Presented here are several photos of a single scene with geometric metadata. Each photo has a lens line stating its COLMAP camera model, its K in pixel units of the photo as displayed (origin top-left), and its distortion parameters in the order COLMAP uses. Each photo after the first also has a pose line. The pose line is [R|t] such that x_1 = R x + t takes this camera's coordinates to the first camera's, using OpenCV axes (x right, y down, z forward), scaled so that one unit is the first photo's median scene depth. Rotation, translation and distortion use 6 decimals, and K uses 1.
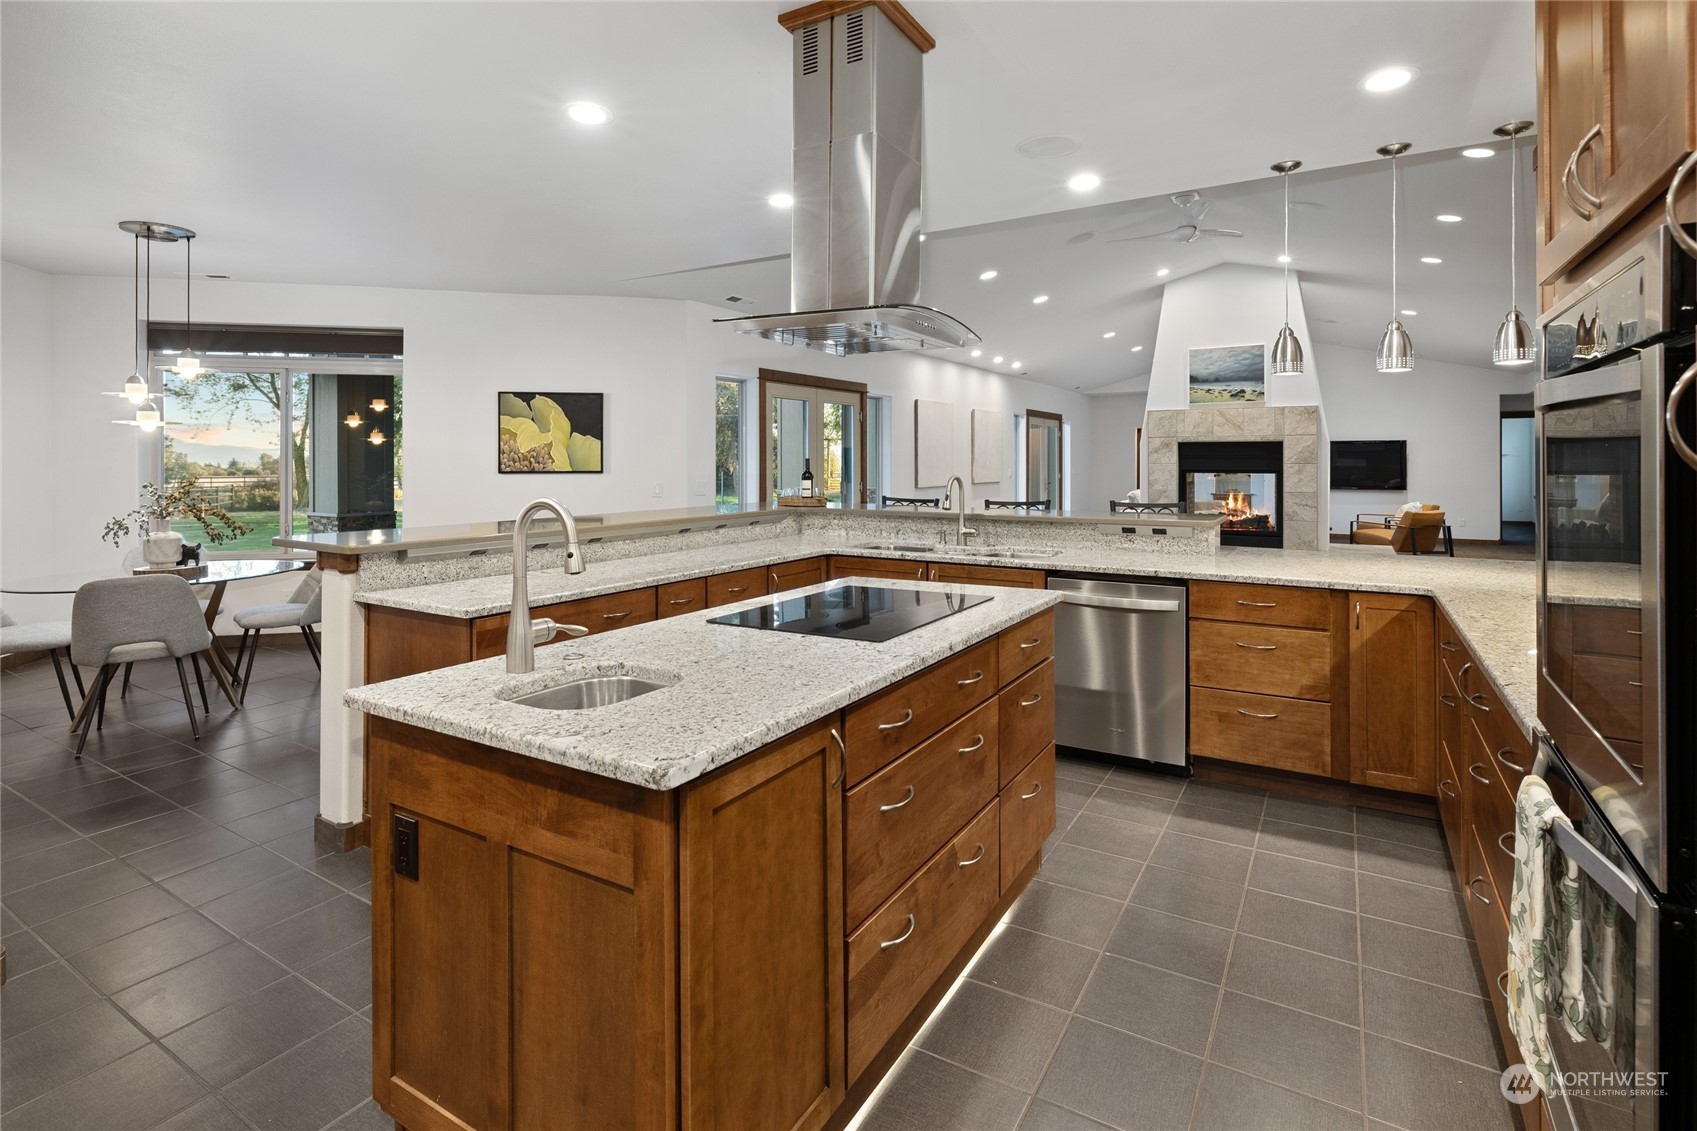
lens RADIAL K [[832.0, 0, 835.9], [0, 832.0, 458.2], [0, 0, 1]] dist [-0.011054, -0.000109]
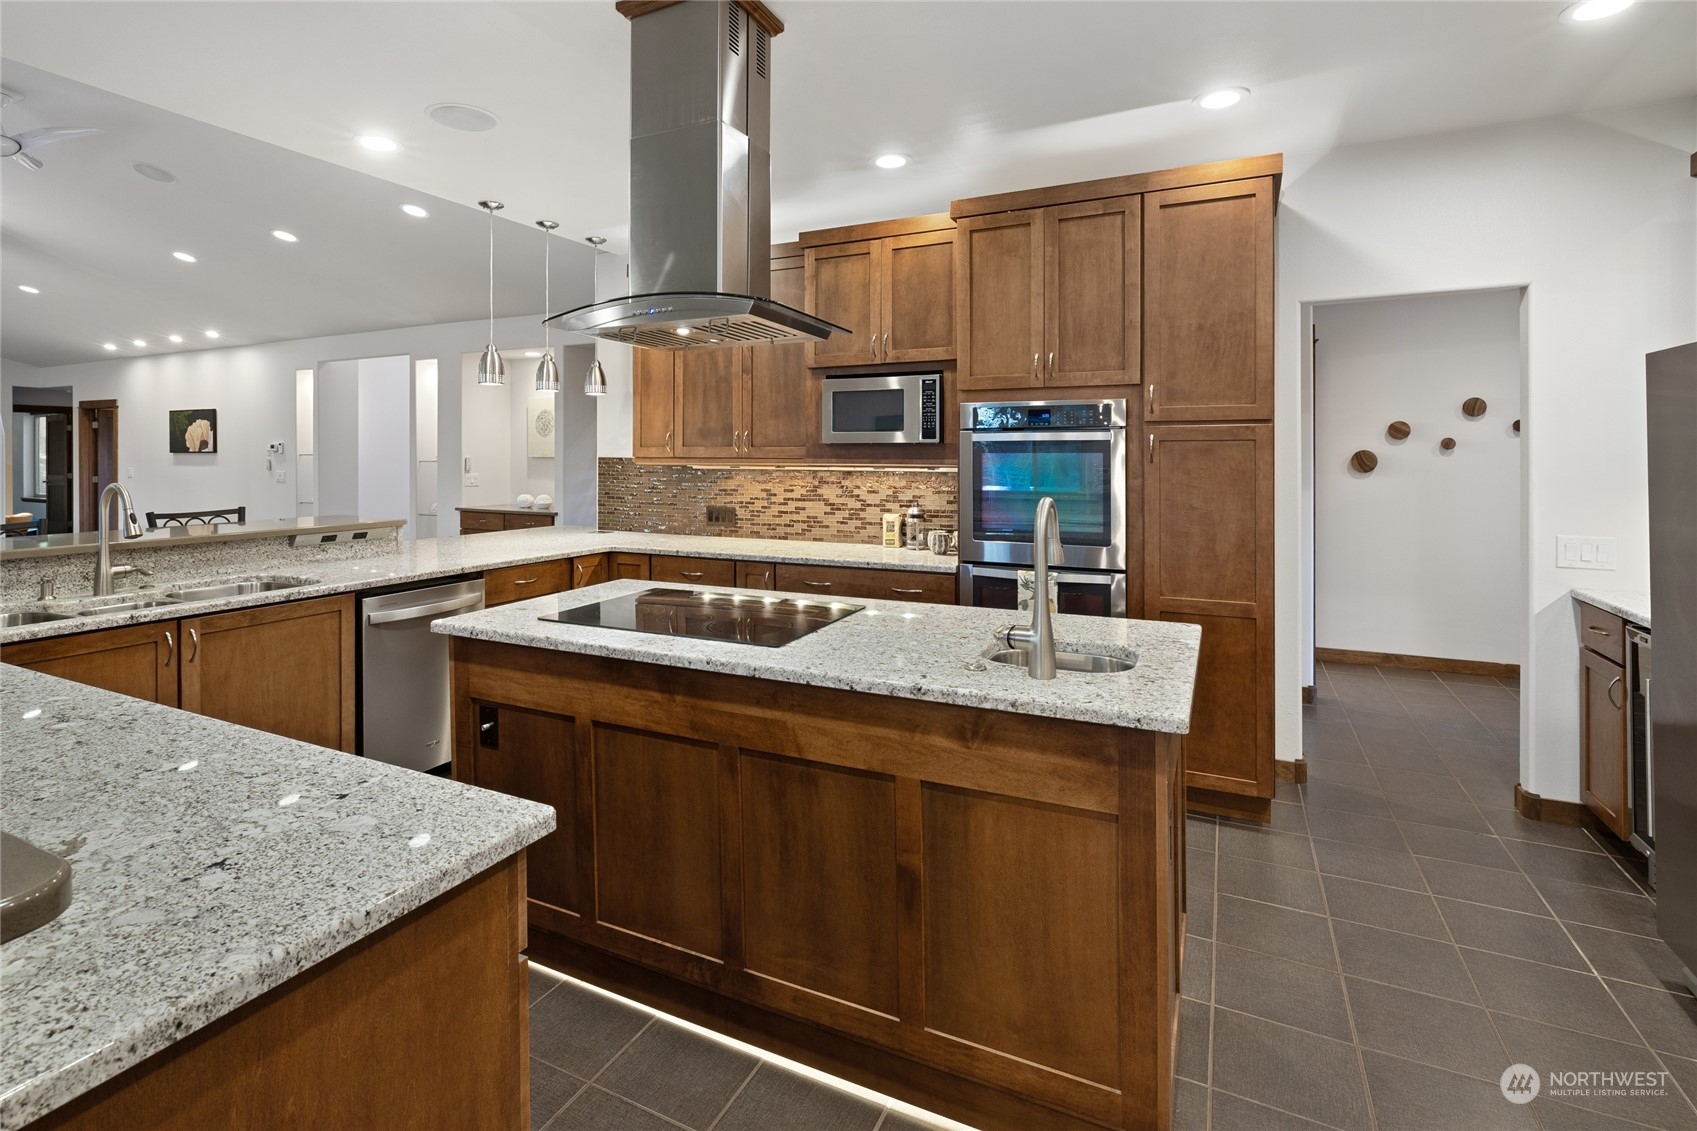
lens RADIAL K [[822.2, 0, 805.6], [0, 822.2, 457.1], [0, 0, 1]] dist [-0.005326, 0.000235]
pose [[-0.076071, -0.000873, 0.997102, -0.351278], [-0.003067, 0.999995, 0.000642, -0.001052], [-0.997098, -0.003009, -0.076073, 0.357996]]
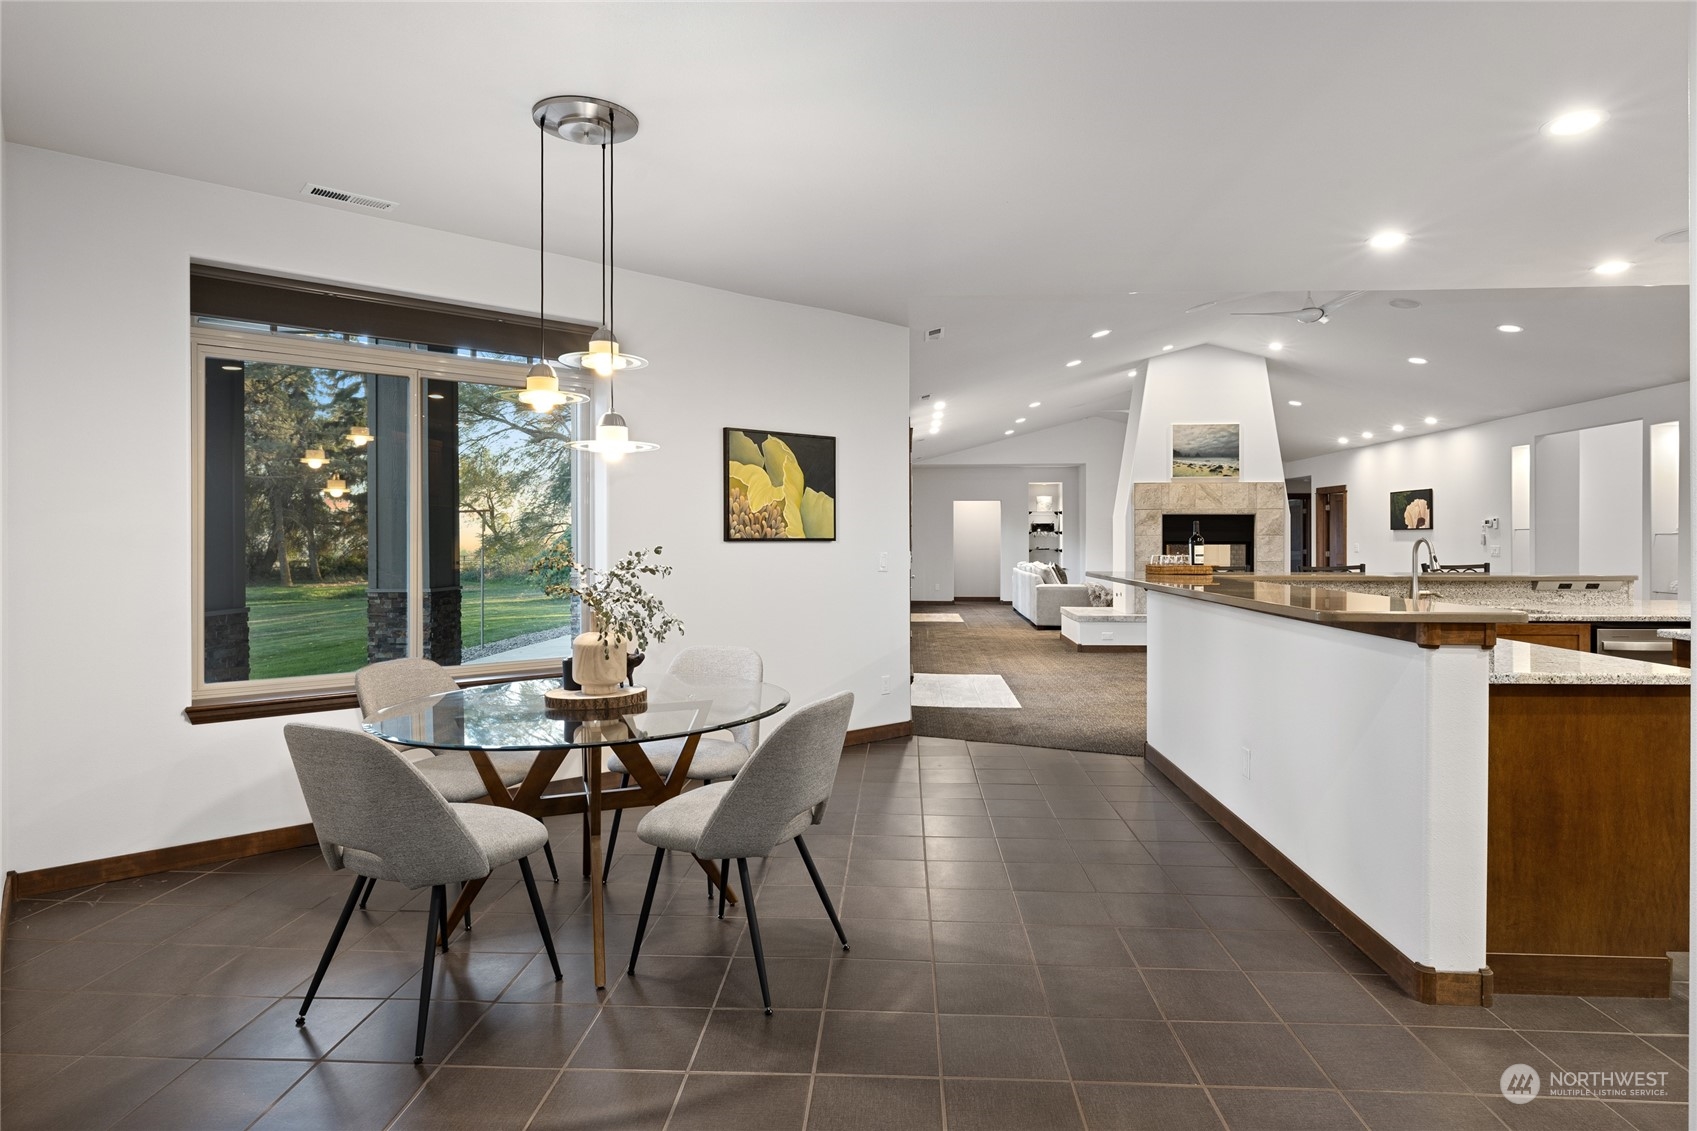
lens RADIAL K [[948.1, 0, 848.8], [0, 948.1, 546.4], [0, 0, 1]] dist [-0.000449, 0.000884]
pose [[0.877712, -0.003025, 0.479178, -0.689736], [-0.000809, 0.999969, 0.007794, 0.015842], [-0.479187, -0.007229, 0.877683, 0.223518]]
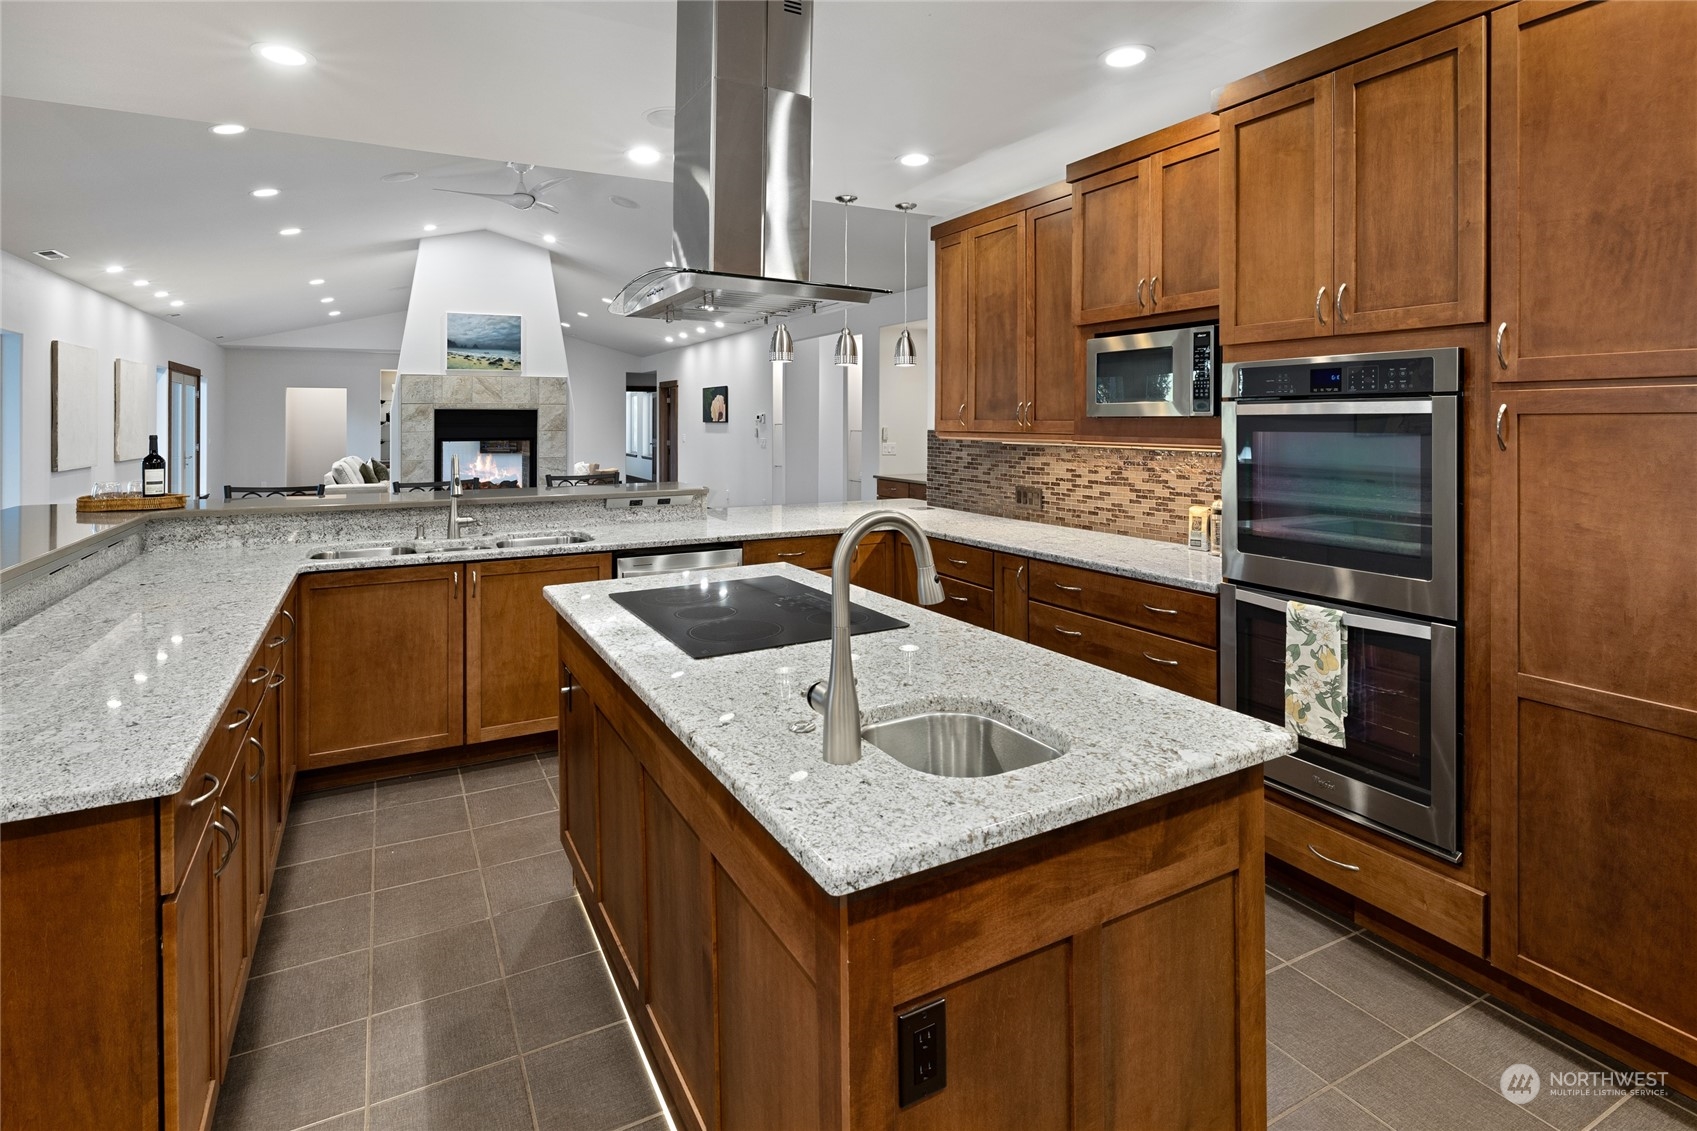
lens RADIAL K [[849.5, 0, 832.0], [0, 849.5, 419.3], [0, 0, 1]] dist [-0.003419, 0.000171]
pose [[0.509310, 0.000576, 0.860583, -0.267649], [0.000704, 0.999999, -0.001086, -0.009114], [-0.860583, 0.001159, 0.509309, 0.167262]]
